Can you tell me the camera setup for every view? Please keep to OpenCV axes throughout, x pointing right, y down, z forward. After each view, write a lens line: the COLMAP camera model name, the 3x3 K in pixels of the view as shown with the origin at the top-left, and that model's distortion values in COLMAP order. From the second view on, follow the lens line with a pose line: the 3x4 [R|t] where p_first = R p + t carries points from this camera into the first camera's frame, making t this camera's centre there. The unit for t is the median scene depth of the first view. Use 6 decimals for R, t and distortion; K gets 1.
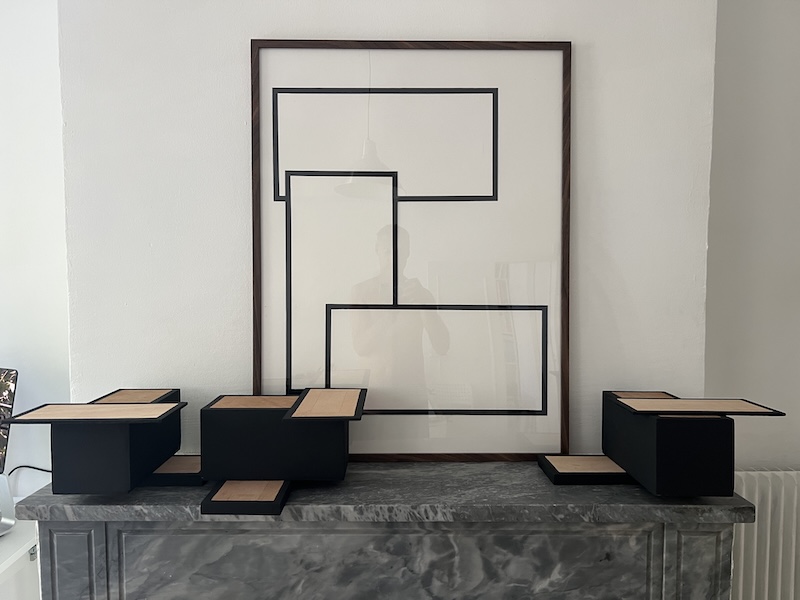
lens RADIAL K [[599.2, 0, 400.0], [0, 599.2, 300.0], [0, 0, 1]] dist [0.004898, 0.000172]
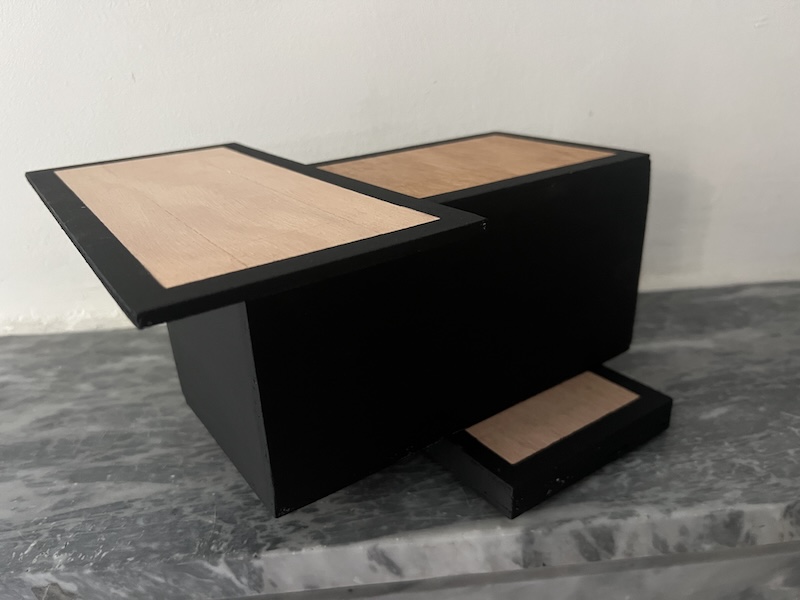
lens RADIAL K [[617.8, 0, 400.0], [0, 617.8, 300.0], [0, 0, 1]] dist [0.009356, -0.043451]
pose [[0.995448, -0.066387, 0.068375, -0.280965], [0.036152, 0.926882, 0.373608, 0.127411], [-0.088179, -0.369435, 0.925063, 0.769241]]
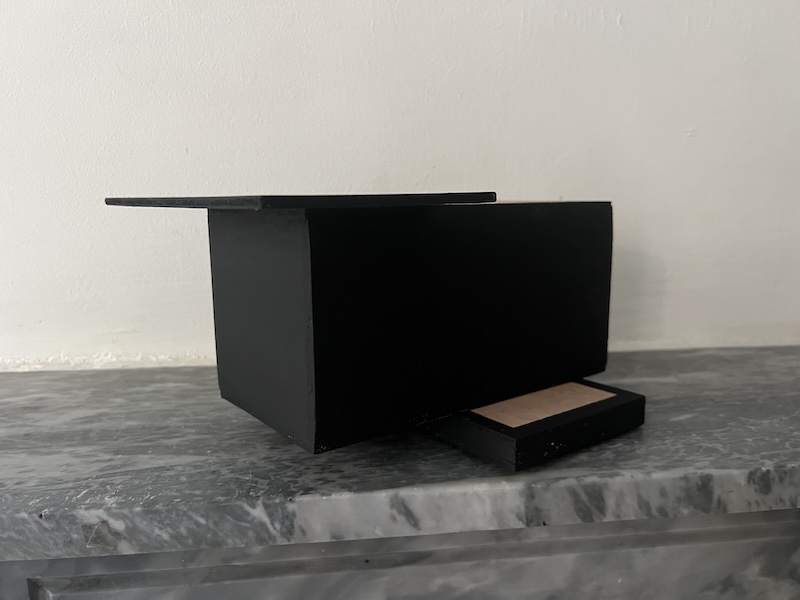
lens RADIAL K [[617.8, 0, 400.0], [0, 617.8, 300.0], [0, 0, 1]] dist [0.009356, -0.043451]
pose [[0.991618, -0.021256, 0.127445, -0.318263], [0.004796, 0.991750, 0.128096, 0.198541], [-0.129116, -0.126411, 0.983539, 0.685756]]
